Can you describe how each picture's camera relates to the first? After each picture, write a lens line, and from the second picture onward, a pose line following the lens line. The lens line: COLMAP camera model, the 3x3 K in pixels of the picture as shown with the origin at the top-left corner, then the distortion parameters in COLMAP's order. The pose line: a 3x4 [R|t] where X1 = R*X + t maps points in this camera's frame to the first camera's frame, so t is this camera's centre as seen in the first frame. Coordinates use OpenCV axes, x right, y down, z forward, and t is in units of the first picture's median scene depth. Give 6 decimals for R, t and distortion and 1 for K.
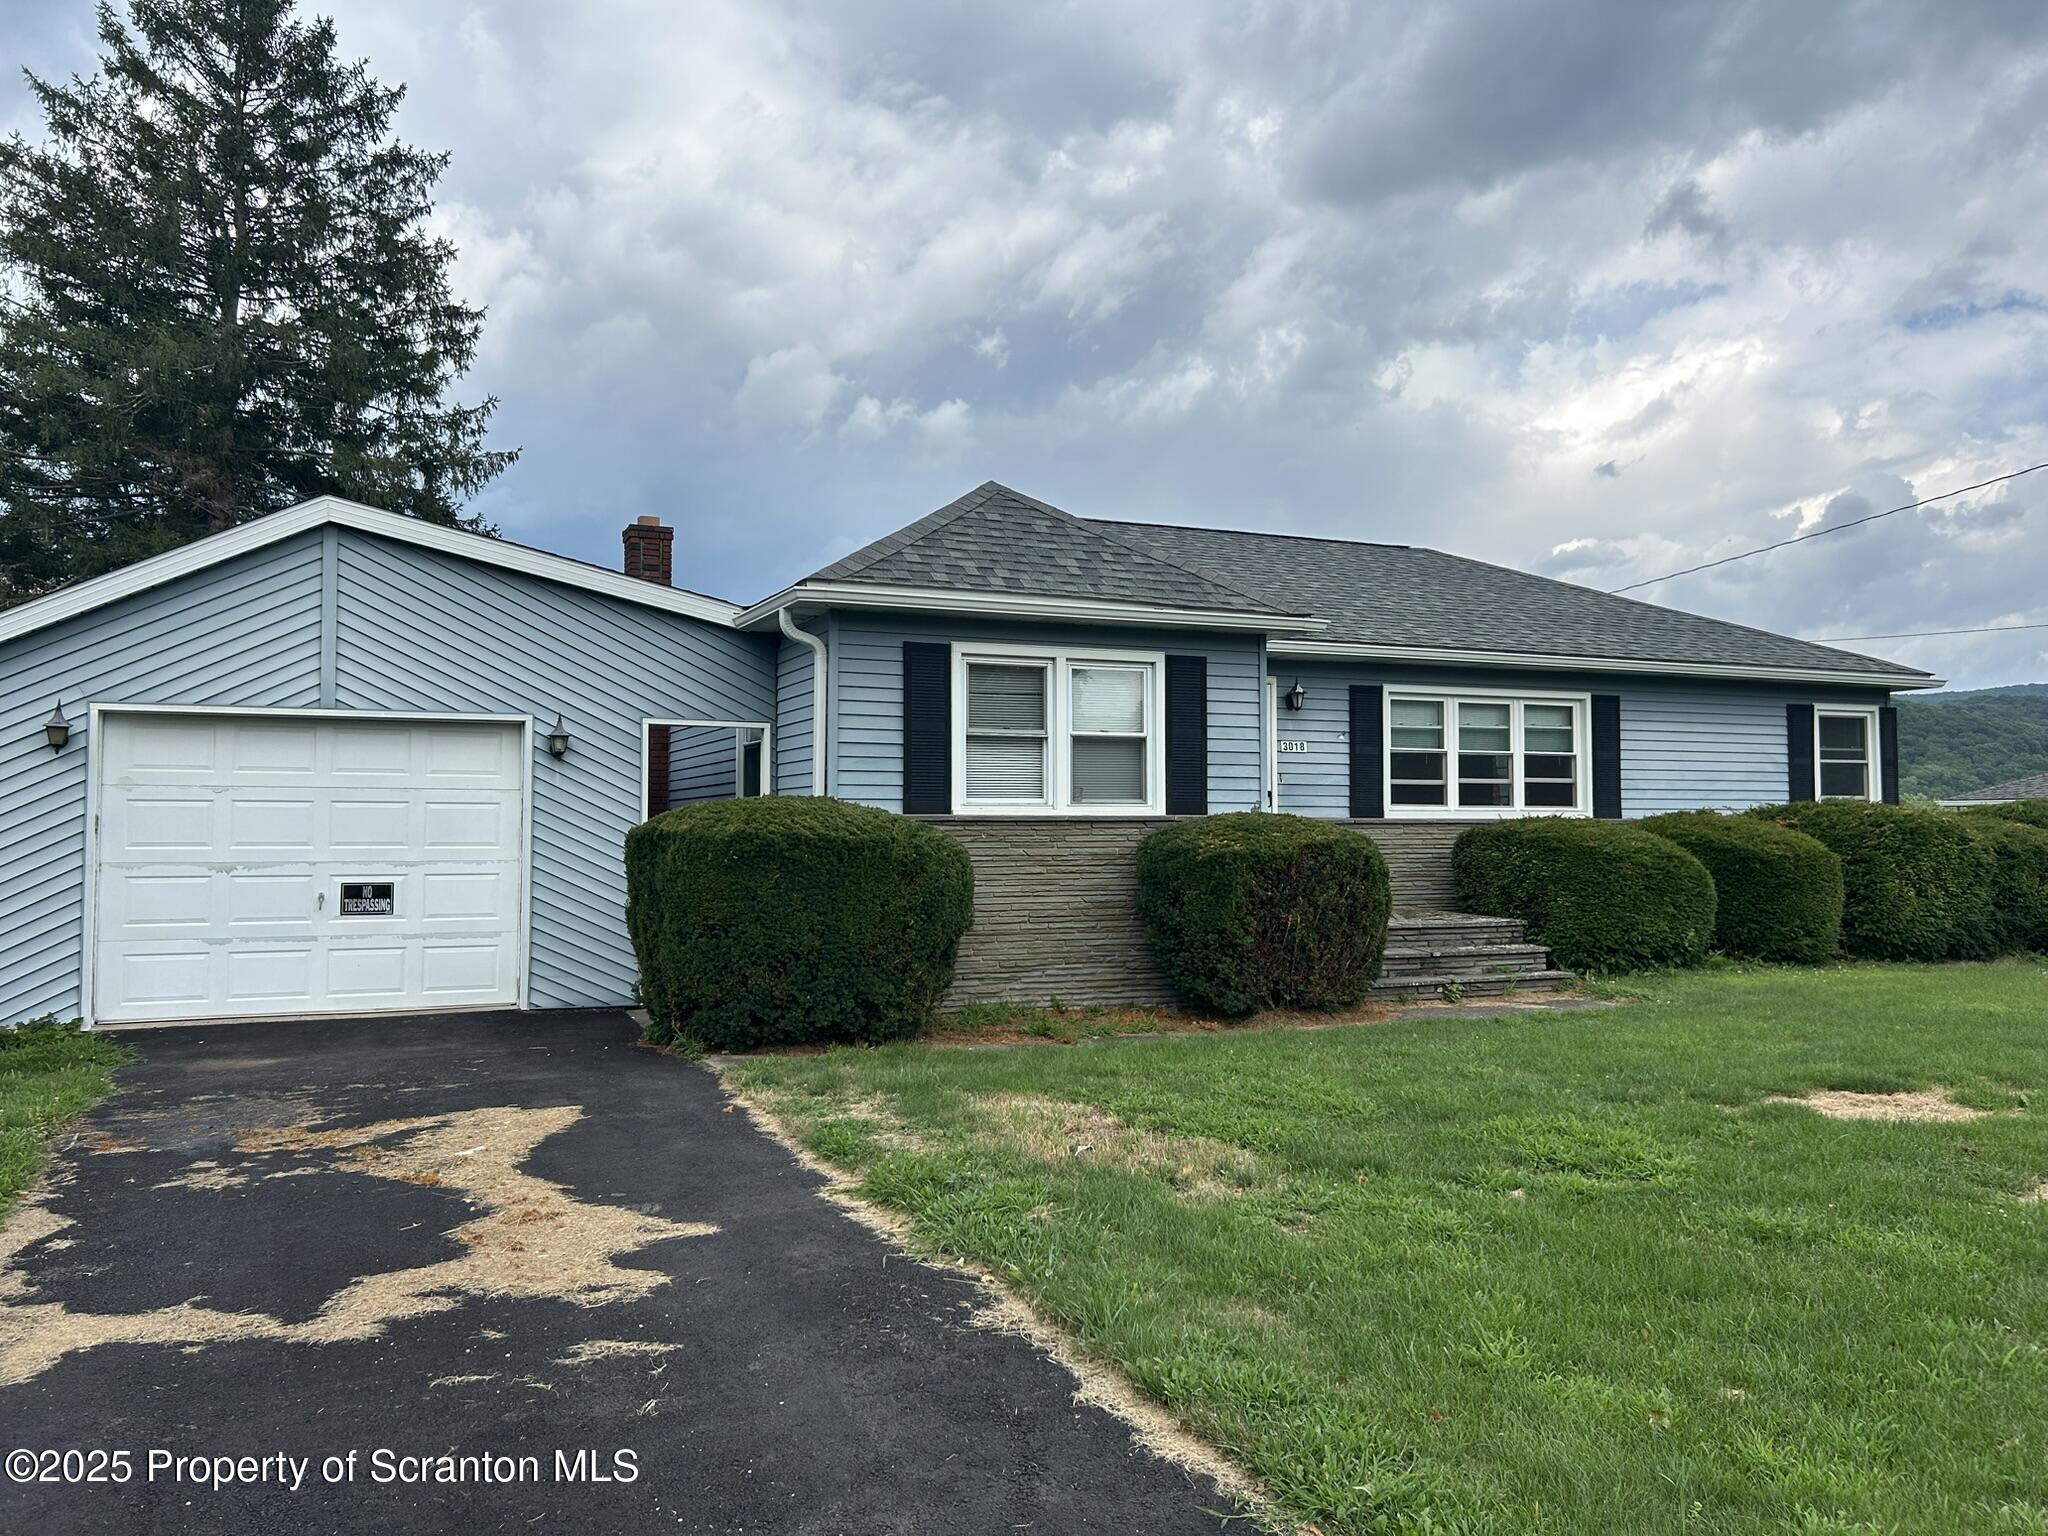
lens RADIAL K [[1622.3, 0, 1024.5], [0, 1622.3, 824.0], [0, 0, 1]] dist [-0.012907, -0.005514]
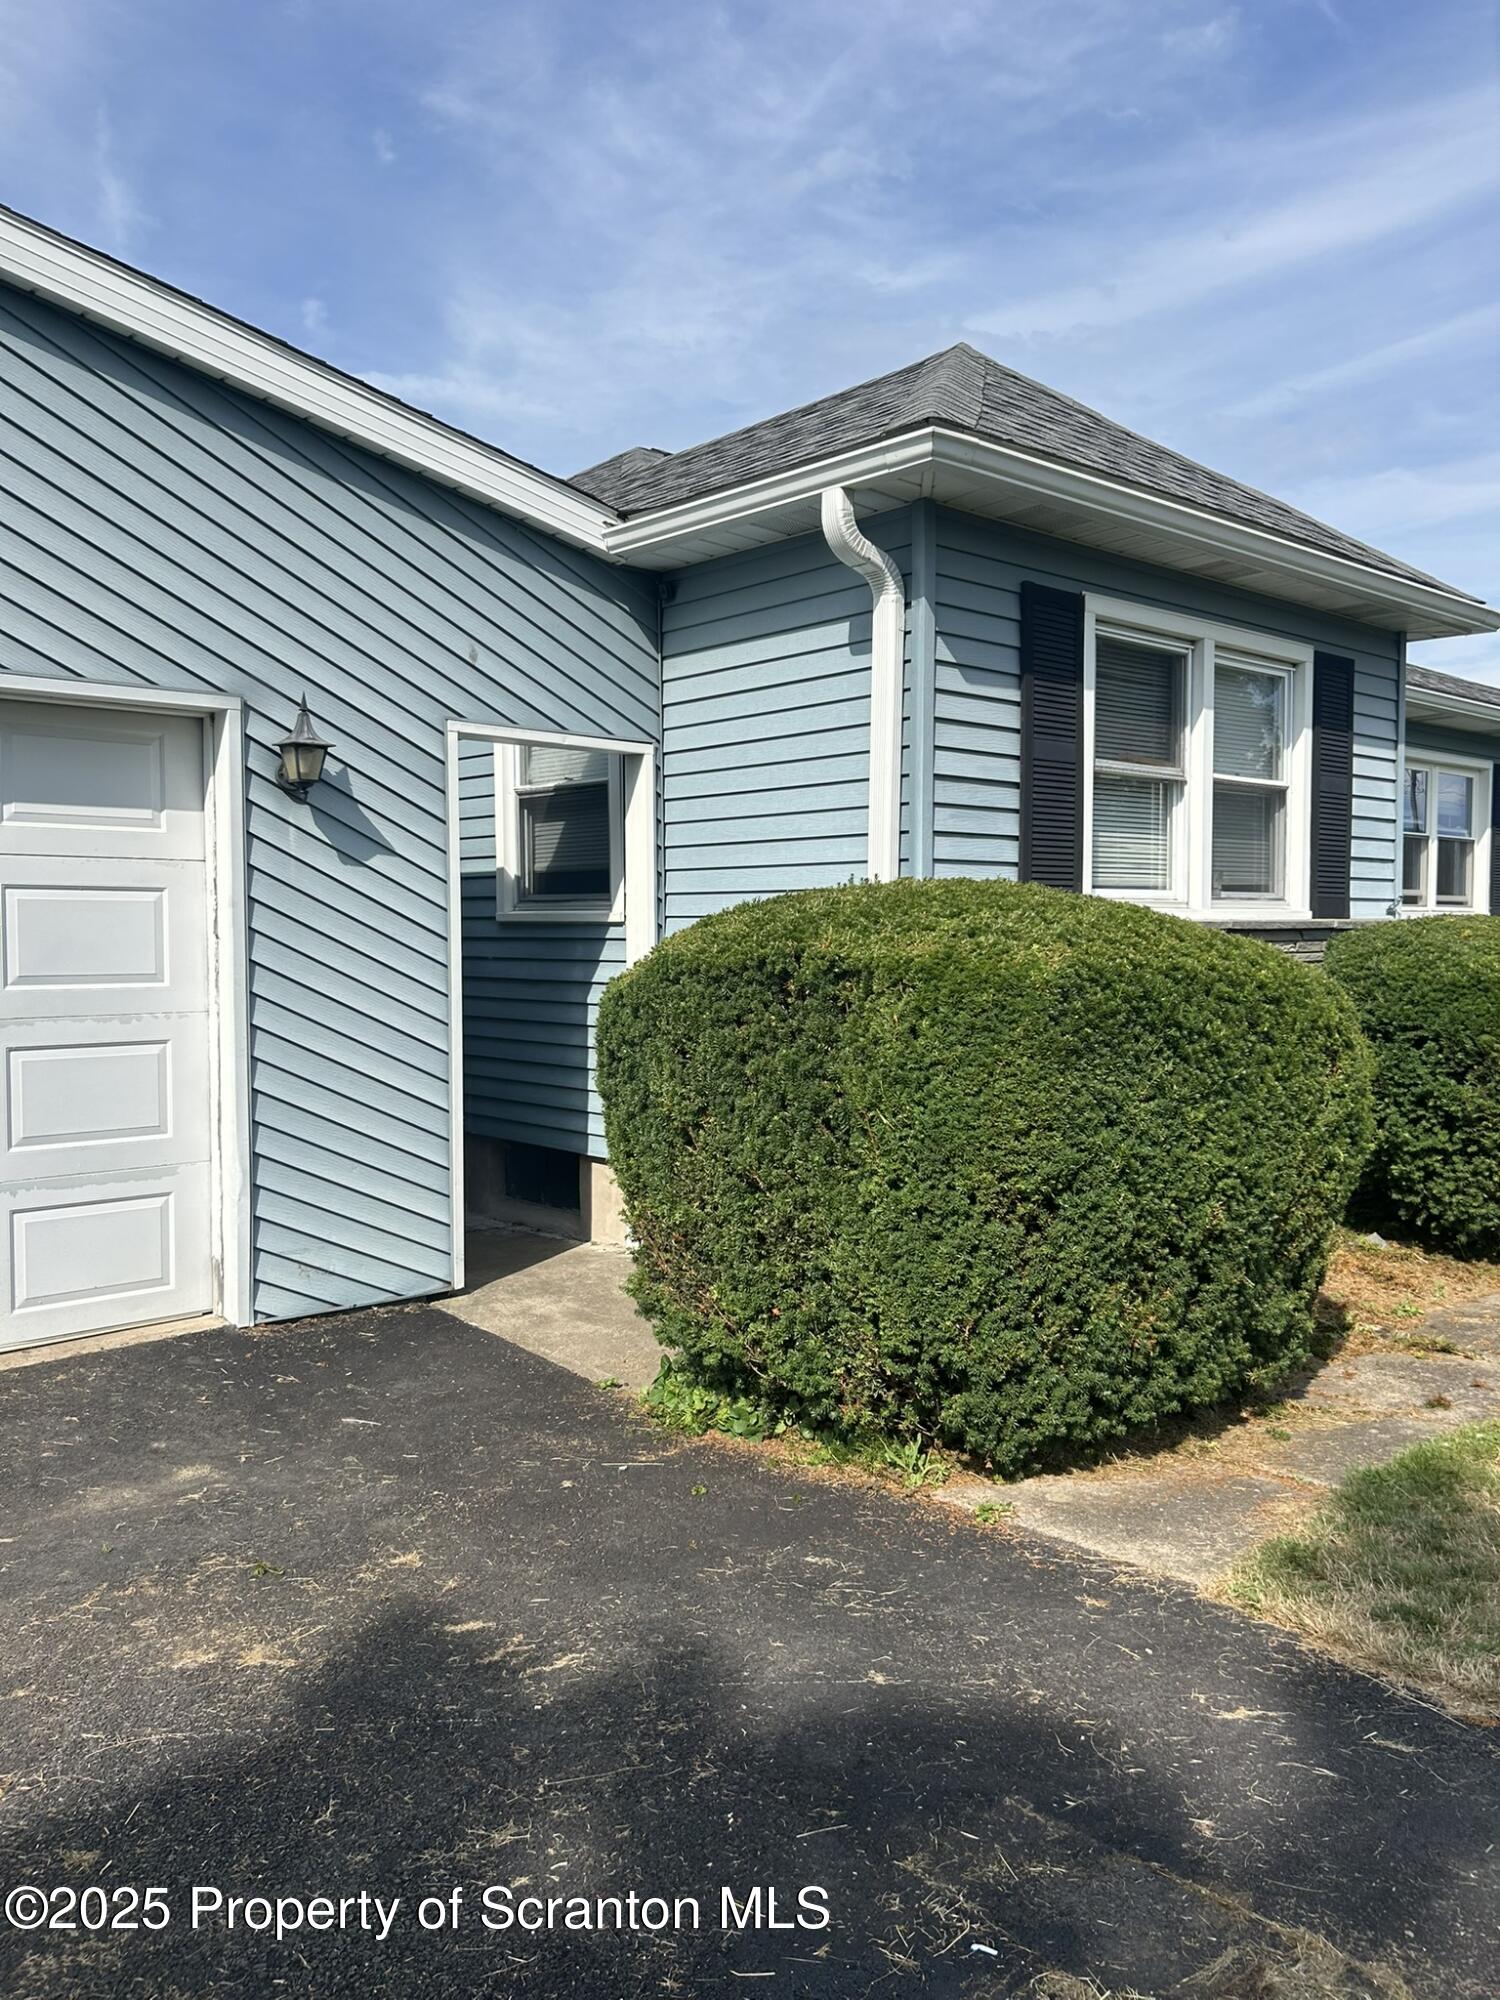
lens RADIAL K [[1577.9, 0, 751.6], [0, 1577.9, 1057.4], [0, 0, 1]] dist [0.008363, 0.000508]
pose [[0.952424, -0.023321, 0.303881, -0.285107], [-0.003236, 0.996238, 0.086599, -0.004534], [-0.304758, -0.083463, 0.948766, 0.484836]]
